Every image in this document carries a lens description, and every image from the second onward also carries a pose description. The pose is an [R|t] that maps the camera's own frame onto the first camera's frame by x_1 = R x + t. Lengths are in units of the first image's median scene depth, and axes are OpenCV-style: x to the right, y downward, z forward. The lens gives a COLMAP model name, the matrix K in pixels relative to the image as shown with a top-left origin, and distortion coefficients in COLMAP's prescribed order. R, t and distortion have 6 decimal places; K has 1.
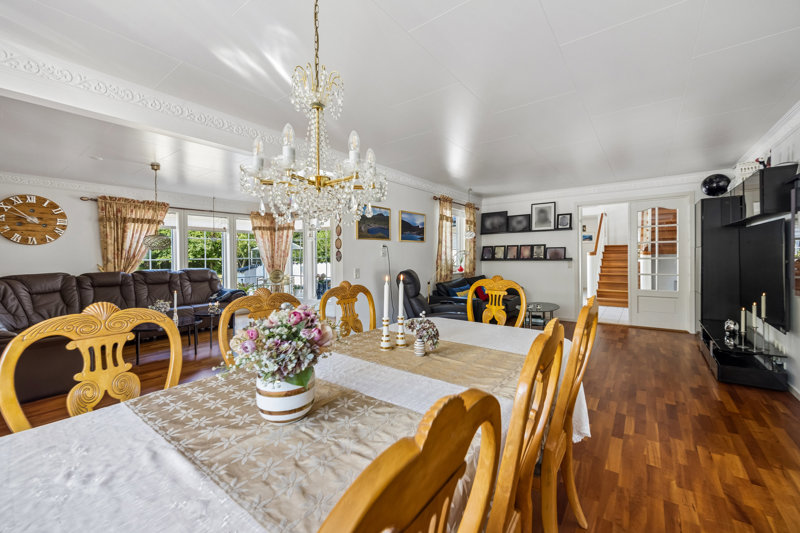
lens RADIAL K [[320.6, 0, 401.4], [0, 320.6, 259.9], [0, 0, 1]] dist [0.004217, 0.000443]
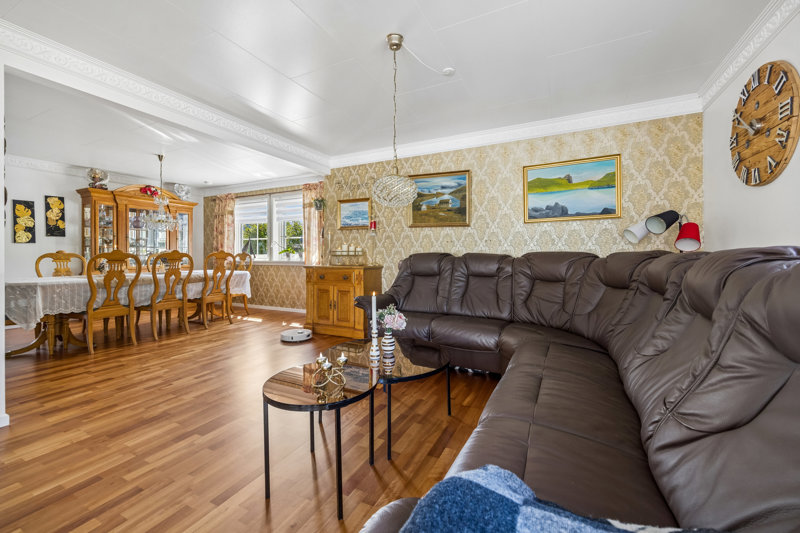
lens RADIAL K [[320.6, 0, 402.8], [0, 320.6, 261.3], [0, 0, 1]] dist [0.004217, 0.000443]
pose [[-0.983225, 0.012053, -0.181996, -0.496607], [0.005873, 0.999389, 0.034459, 0.031038], [0.182300, 0.032812, -0.982695, 1.115084]]
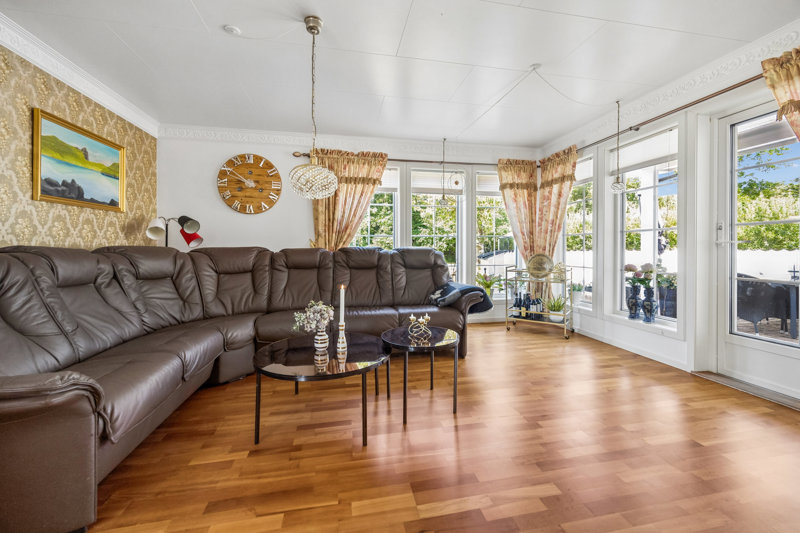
lens RADIAL K [[320.6, 0, 403.5], [0, 320.6, 251.1], [0, 0, 1]] dist [0.004217, 0.000443]
pose [[0.748488, 0.010671, -0.663063, -0.248336], [-0.014108, 0.999900, 0.000167, 0.035985], [0.662998, 0.009229, 0.748564, 0.535176]]
